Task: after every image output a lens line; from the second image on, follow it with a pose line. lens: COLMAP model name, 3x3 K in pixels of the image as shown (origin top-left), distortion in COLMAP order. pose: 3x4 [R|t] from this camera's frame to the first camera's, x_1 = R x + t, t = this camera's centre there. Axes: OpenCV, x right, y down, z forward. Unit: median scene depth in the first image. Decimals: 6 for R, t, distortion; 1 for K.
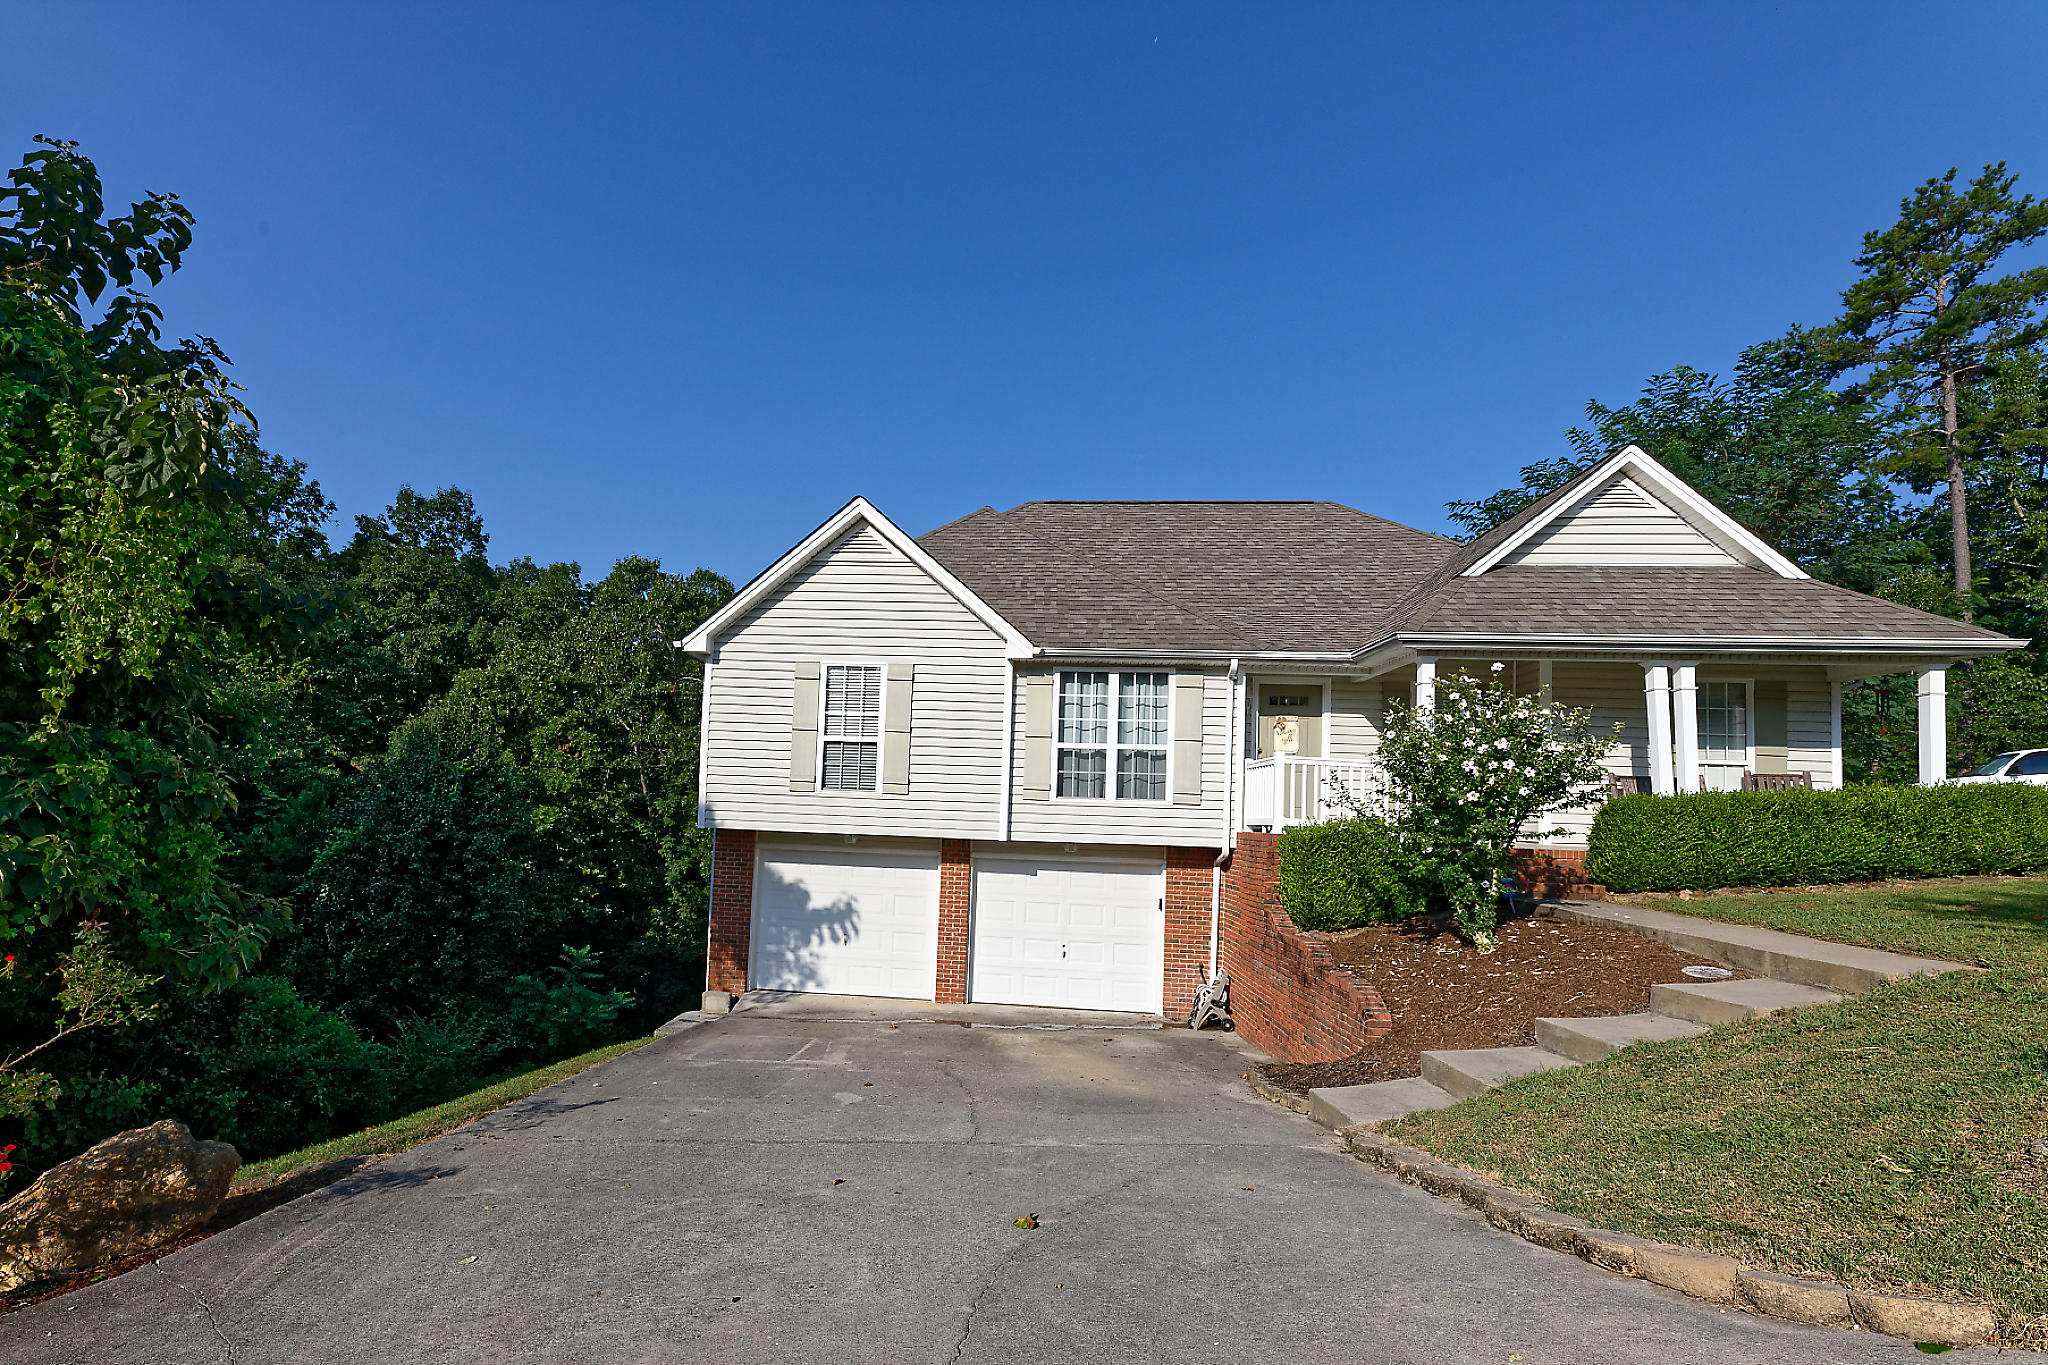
lens RADIAL K [[926.8, 0, 912.3], [0, 926.8, 772.9], [0, 0, 1]] dist [0.008598, -0.000217]
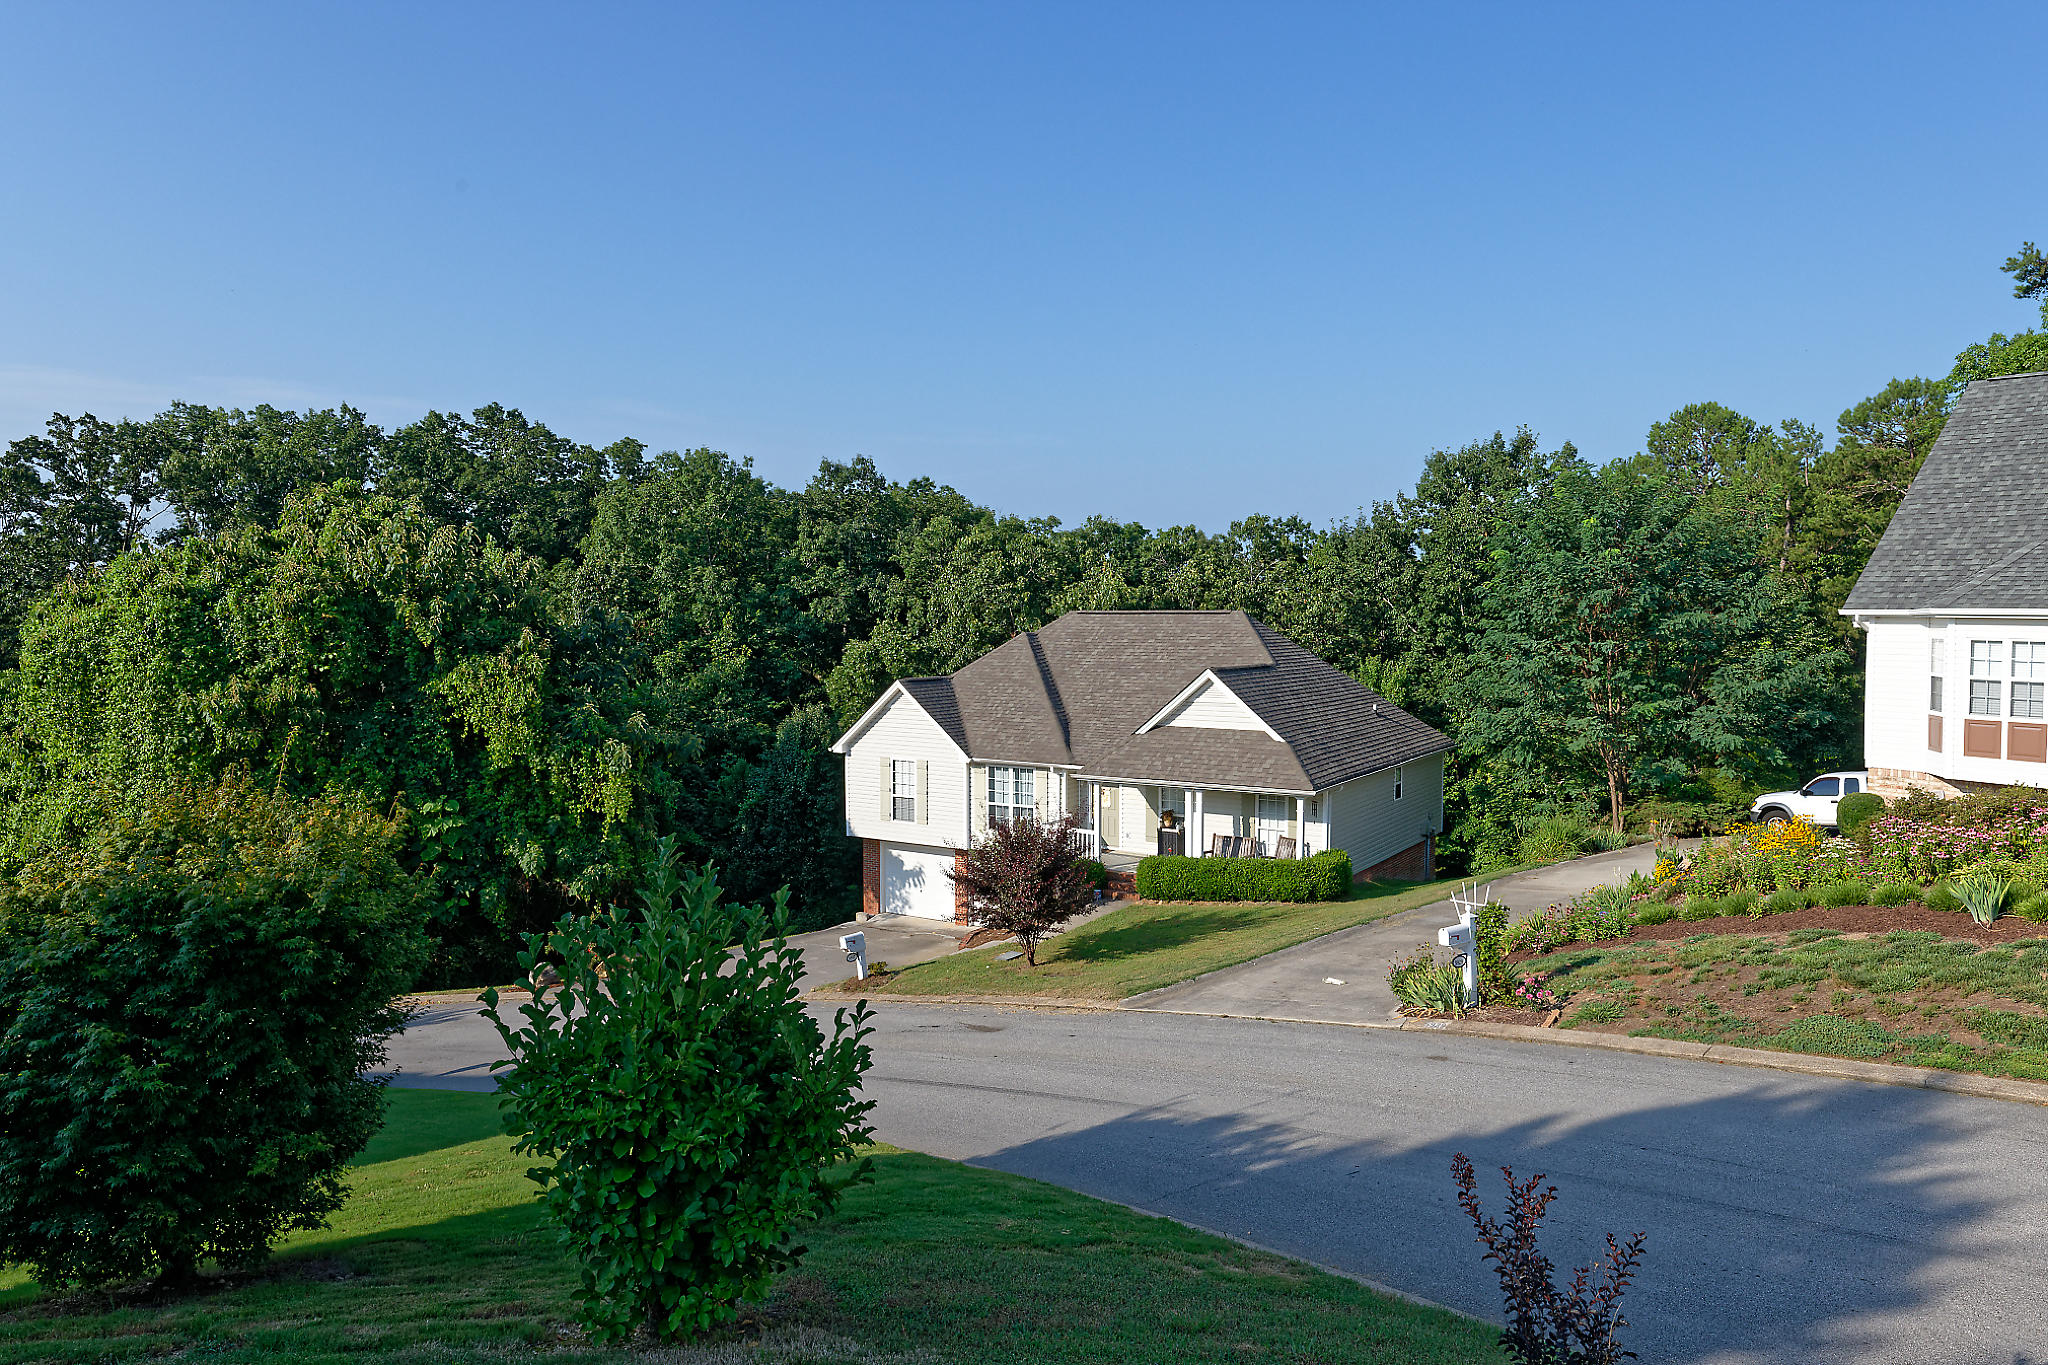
lens RADIAL K [[1372.9, 0, 1046.1], [0, 1372.9, 678.3], [0, 0, 1]] dist [0.000969, 0.000152]
pose [[0.898207, -0.015288, -0.439306, 1.536067], [0.059400, 0.994450, 0.086843, -0.534788], [0.435540, -0.104098, 0.894130, -1.527596]]
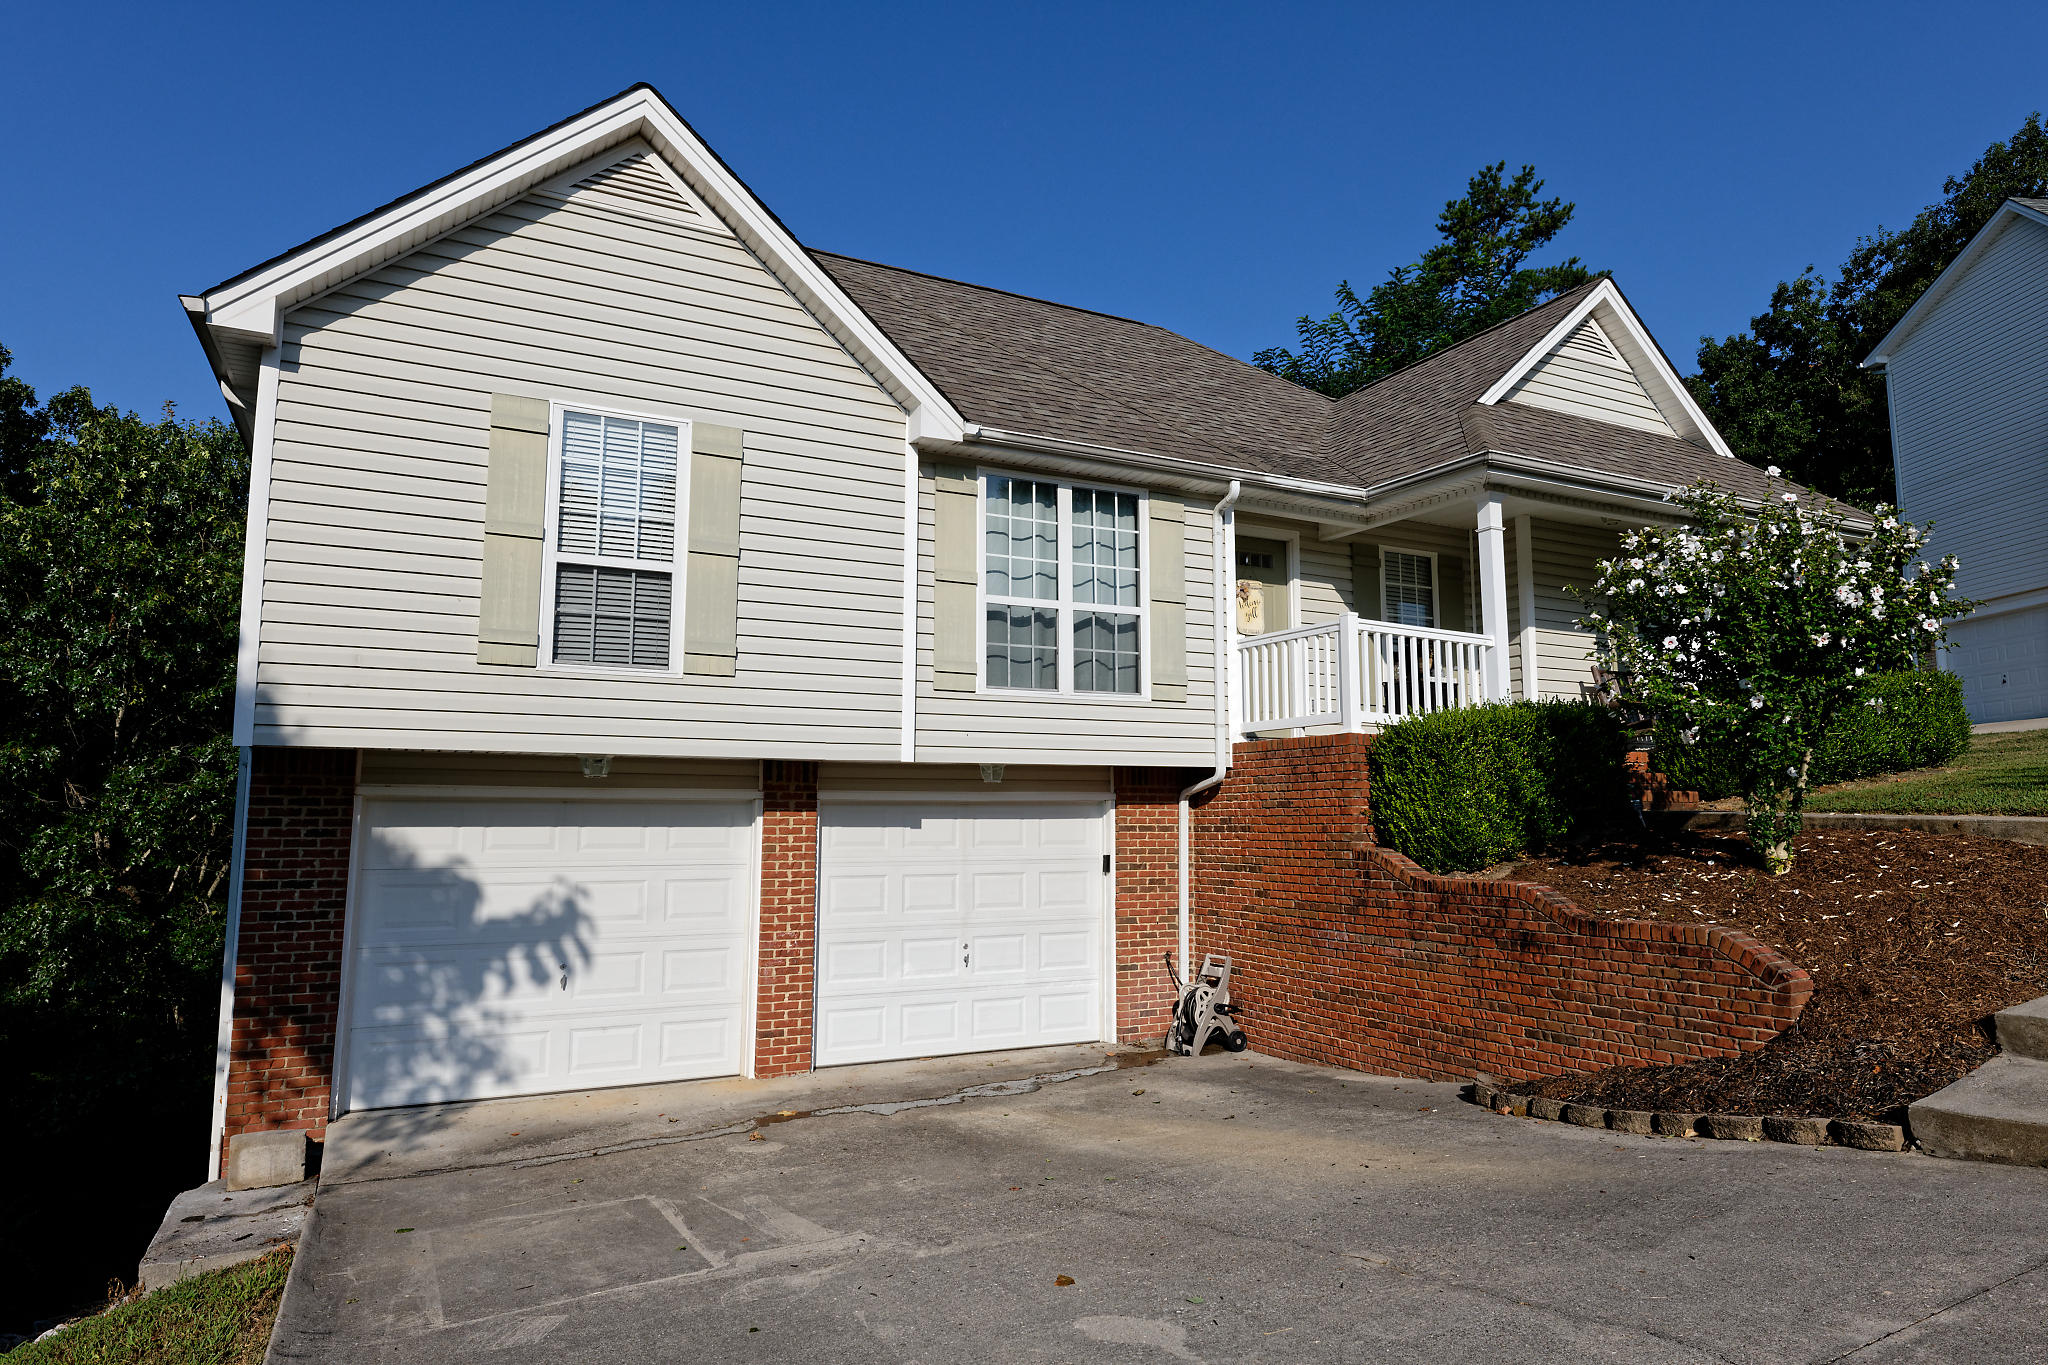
lens RADIAL K [[1204.8, 0, 1024.0], [0, 1204.8, 682.5], [0, 0, 1]] dist [0.003938, 0.001378]
pose [[0.836692, 0.024445, 0.547128, -0.233102], [0.002543, 0.998819, -0.048515, 0.058772], [-0.547668, 0.041983, 0.835642, 0.344556]]
